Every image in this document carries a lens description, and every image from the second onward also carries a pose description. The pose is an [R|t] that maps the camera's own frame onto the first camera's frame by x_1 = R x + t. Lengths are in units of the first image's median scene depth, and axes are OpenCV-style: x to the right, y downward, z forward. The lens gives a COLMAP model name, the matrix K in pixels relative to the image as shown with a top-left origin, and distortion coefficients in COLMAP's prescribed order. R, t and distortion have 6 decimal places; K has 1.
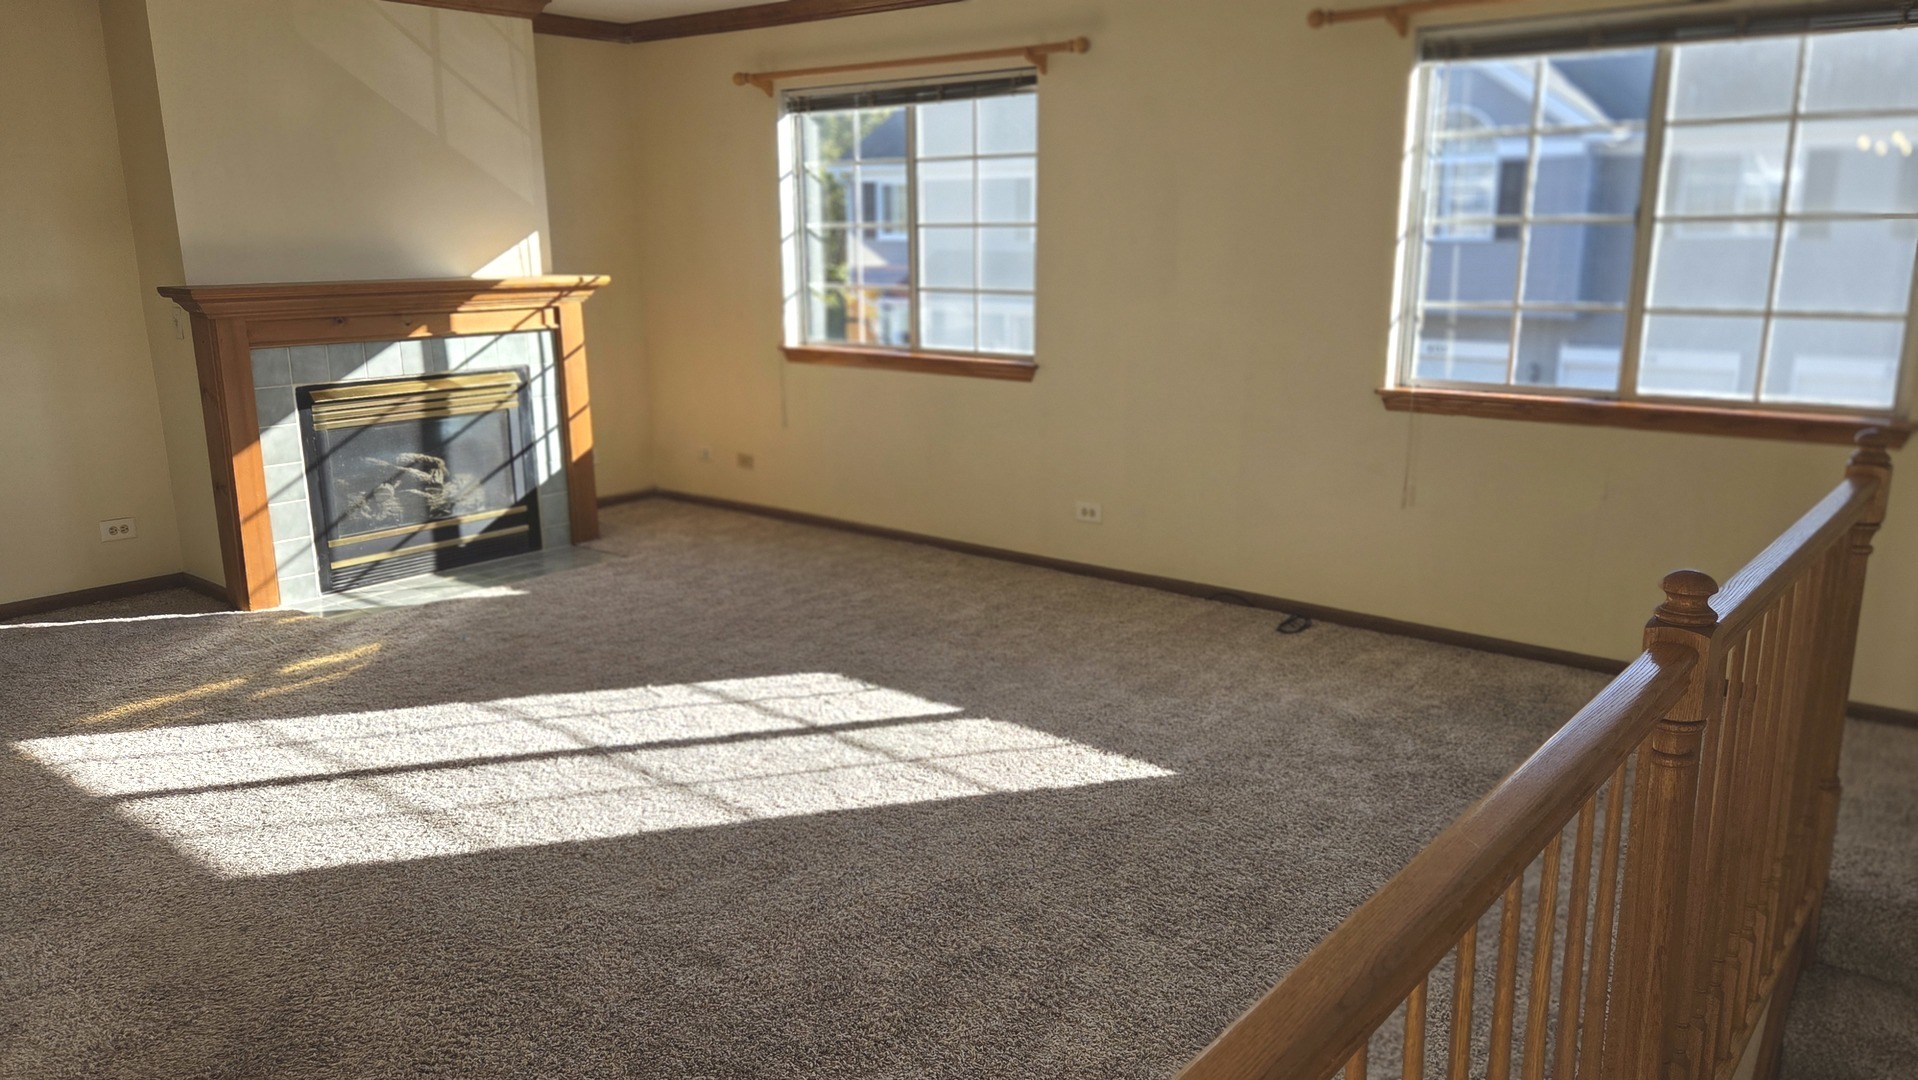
lens RADIAL K [[1360.1, 0, 965.7], [0, 1360.1, 546.9], [0, 0, 1]] dist [0.053008, -0.005179]
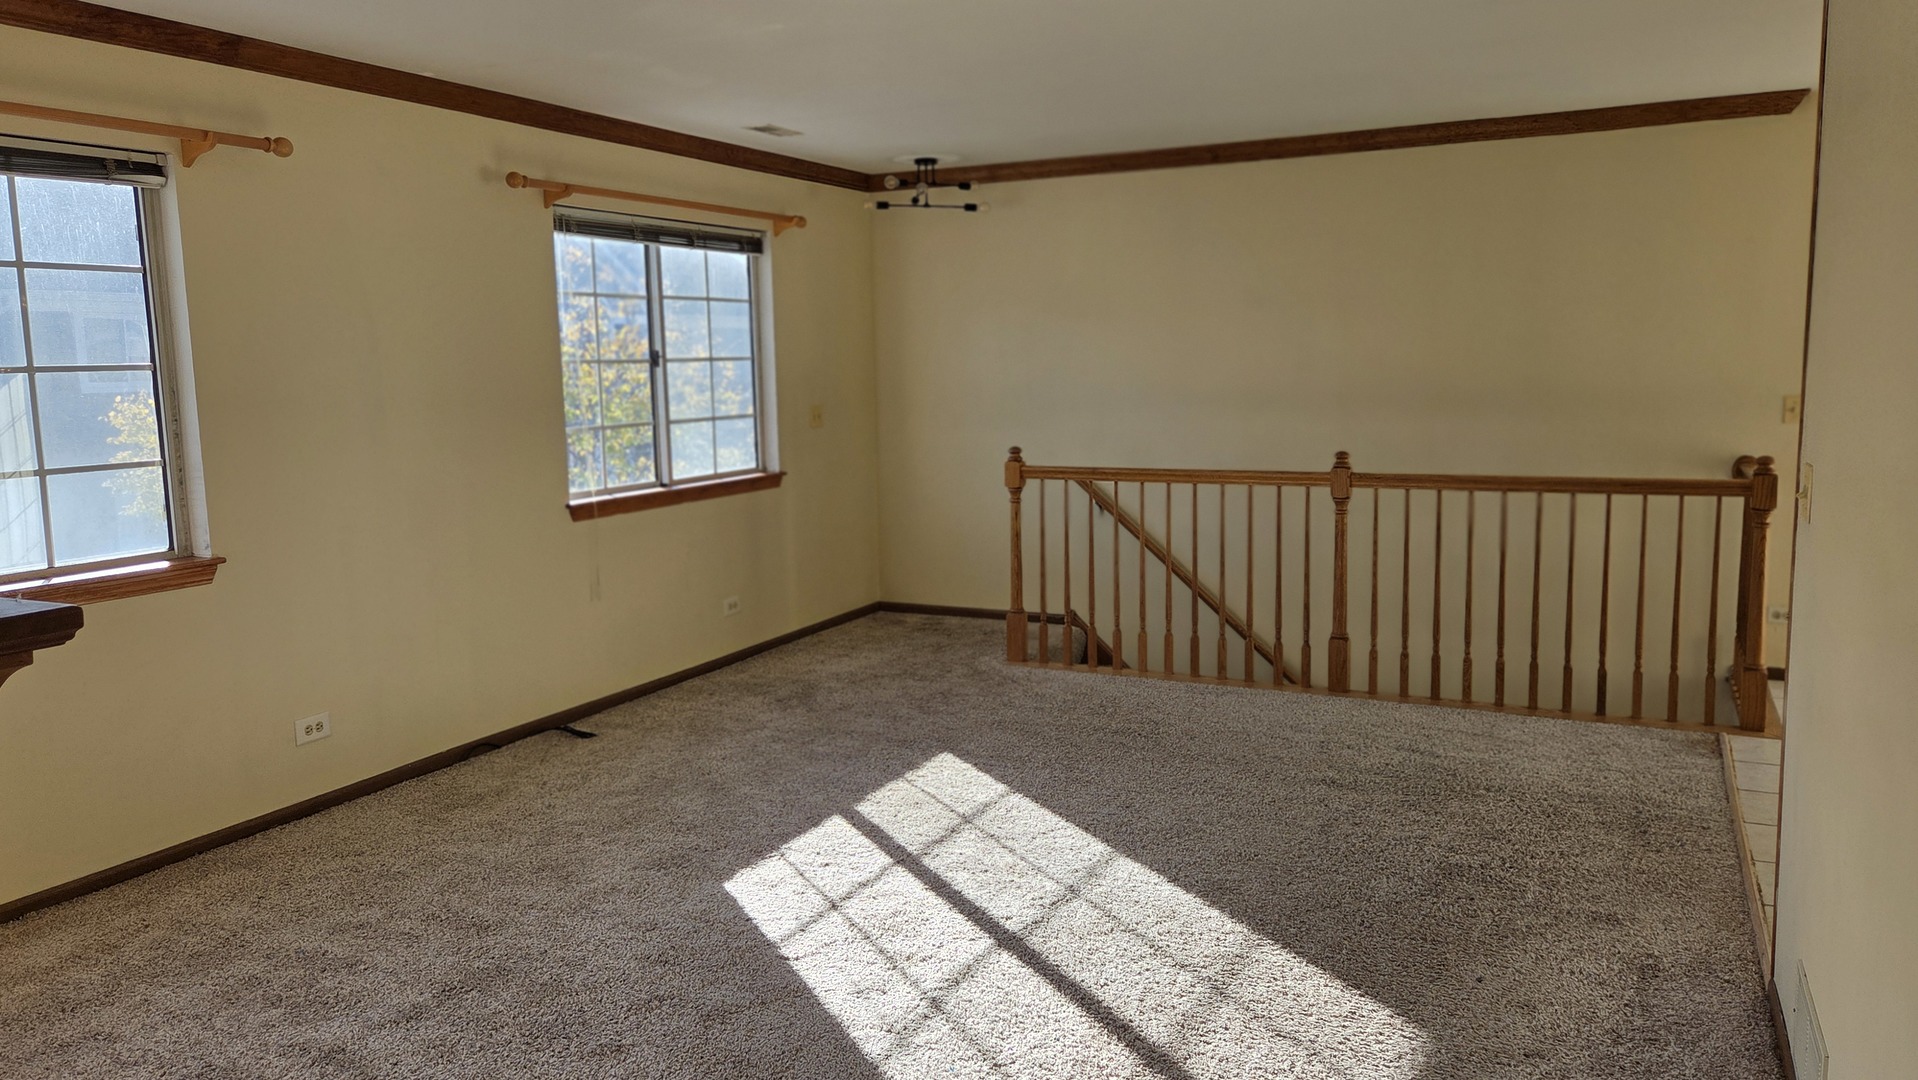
lens RADIAL K [[1360.1, 0, 976.1], [0, 1360.1, 521.4], [0, 0, 1]] dist [0.053008, -0.005179]
pose [[-0.211472, -0.122837, 0.969634, -0.744889], [0.237774, 0.955800, 0.172942, -0.185732], [-0.948020, 0.267127, -0.172918, 0.741133]]
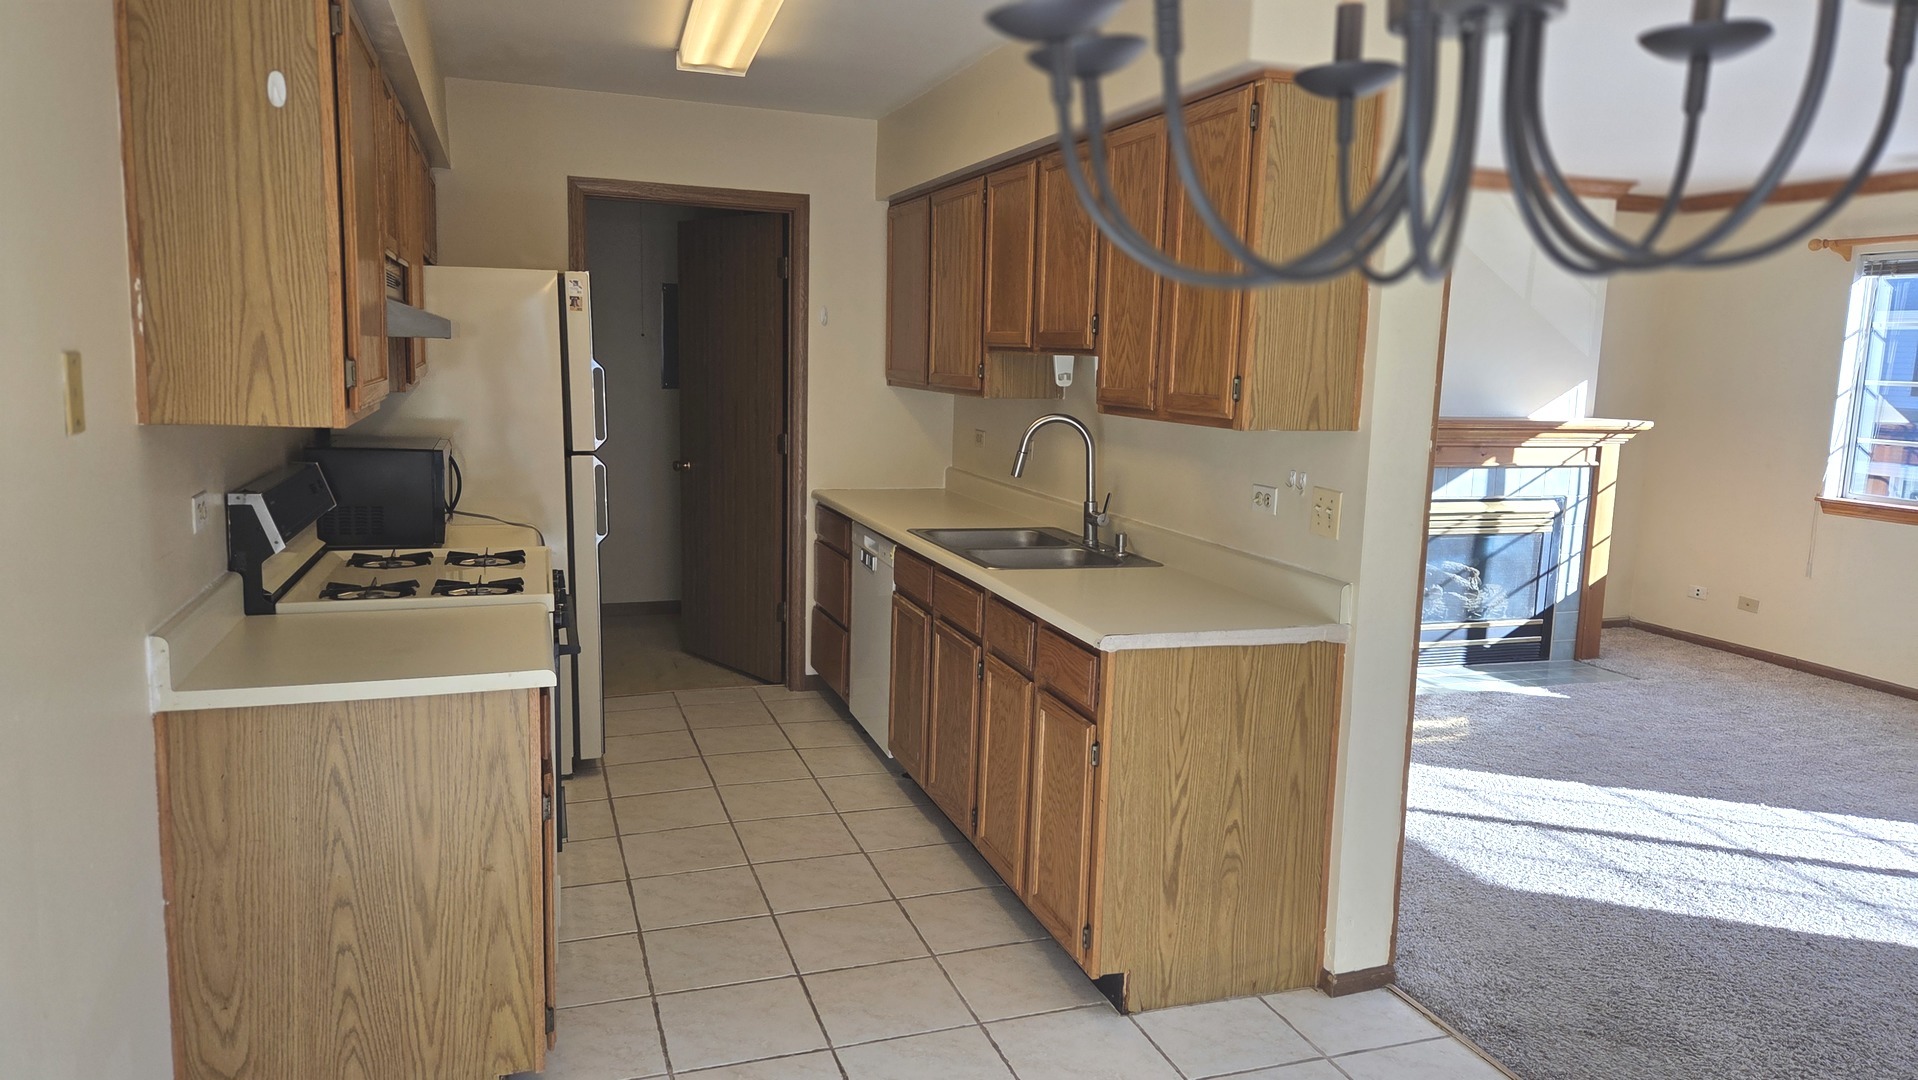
lens RADIAL K [[1262.9, 0, 953.4], [0, 1262.9, 537.5], [0, 0, 1]] dist [0.023760, -0.018250]
pose [[0.841387, 0.104053, -0.530322, -0.197346], [-0.153749, 0.986828, -0.050308, 0.032878], [0.518102, 0.123865, 0.846303, -0.150988]]
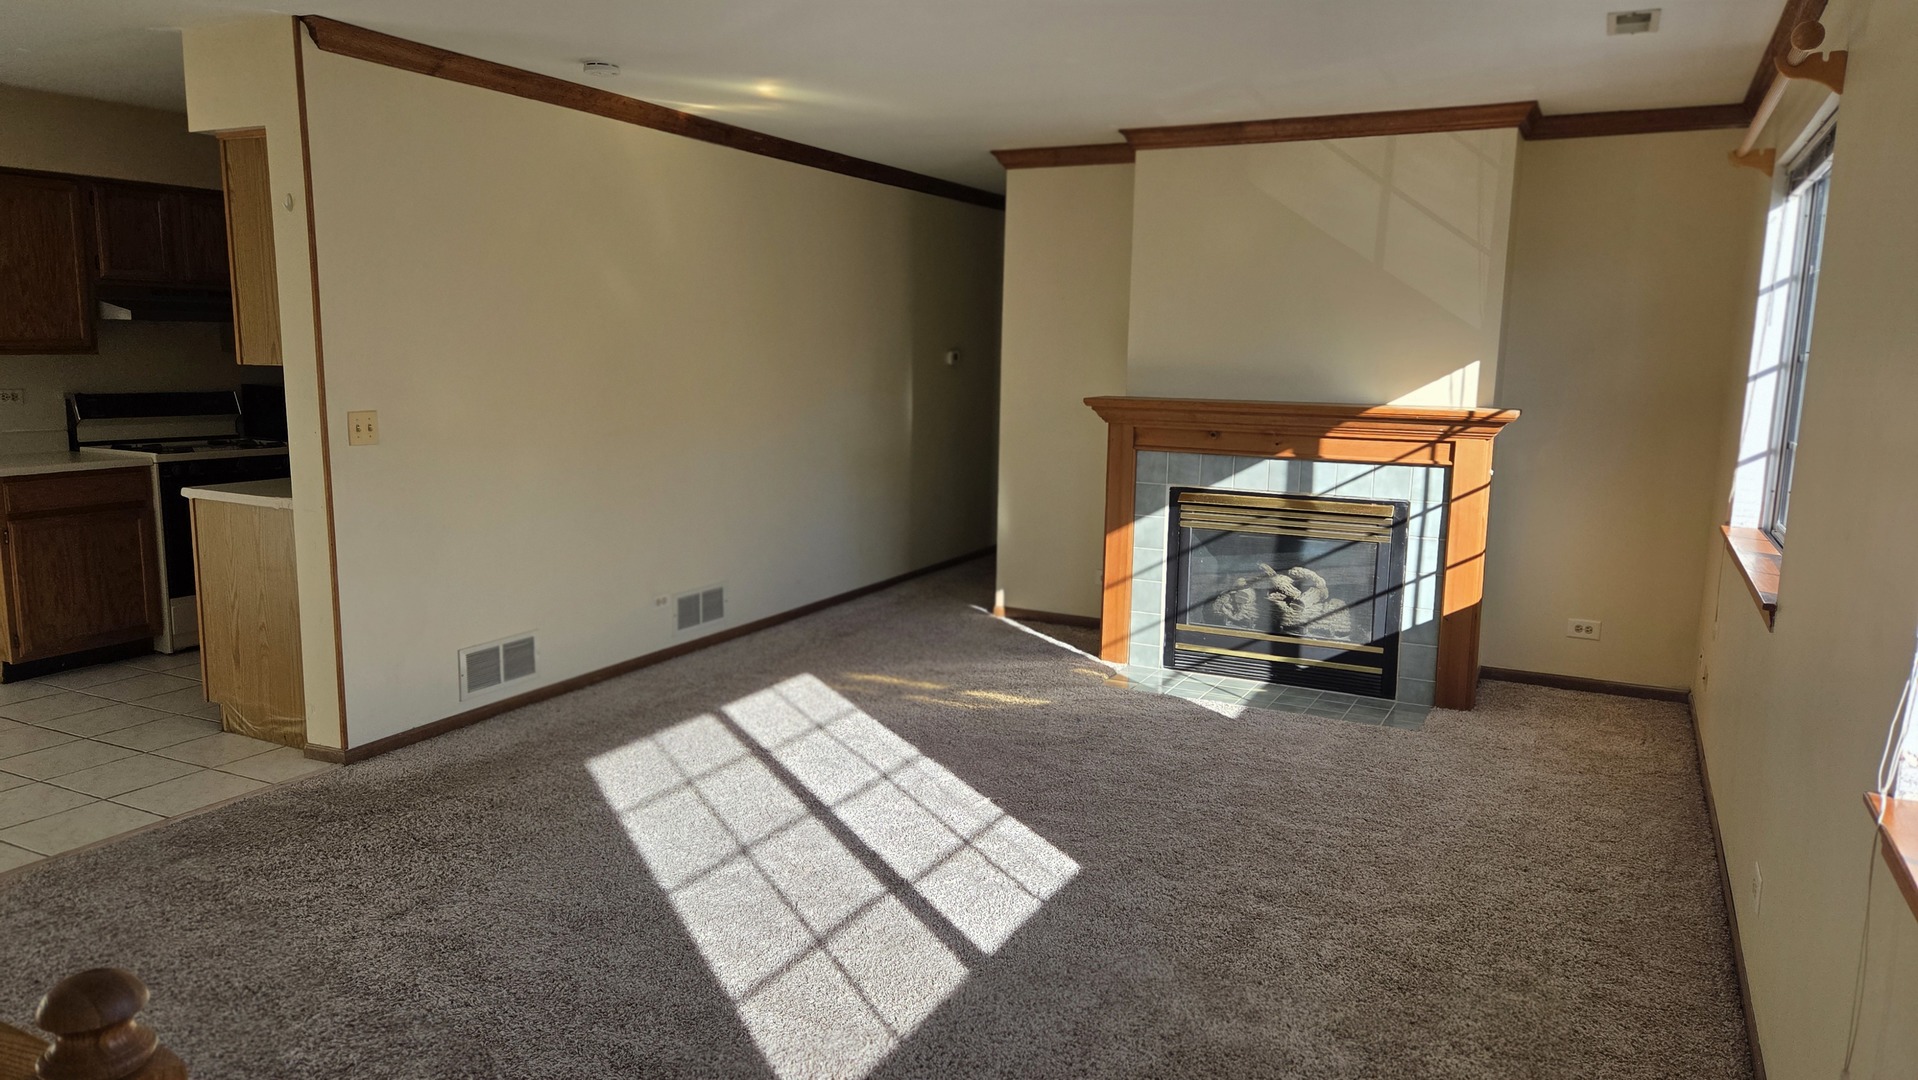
lens RADIAL K [[1262.9, 0, 962.1], [0, 1262.9, 551.7], [0, 0, 1]] dist [0.023760, -0.018250]
pose [[0.189553, 0.166989, -0.967566, 0.481214], [-0.240143, 0.963389, 0.119222, -0.137070], [0.952051, 0.209755, 0.222715, 0.561668]]
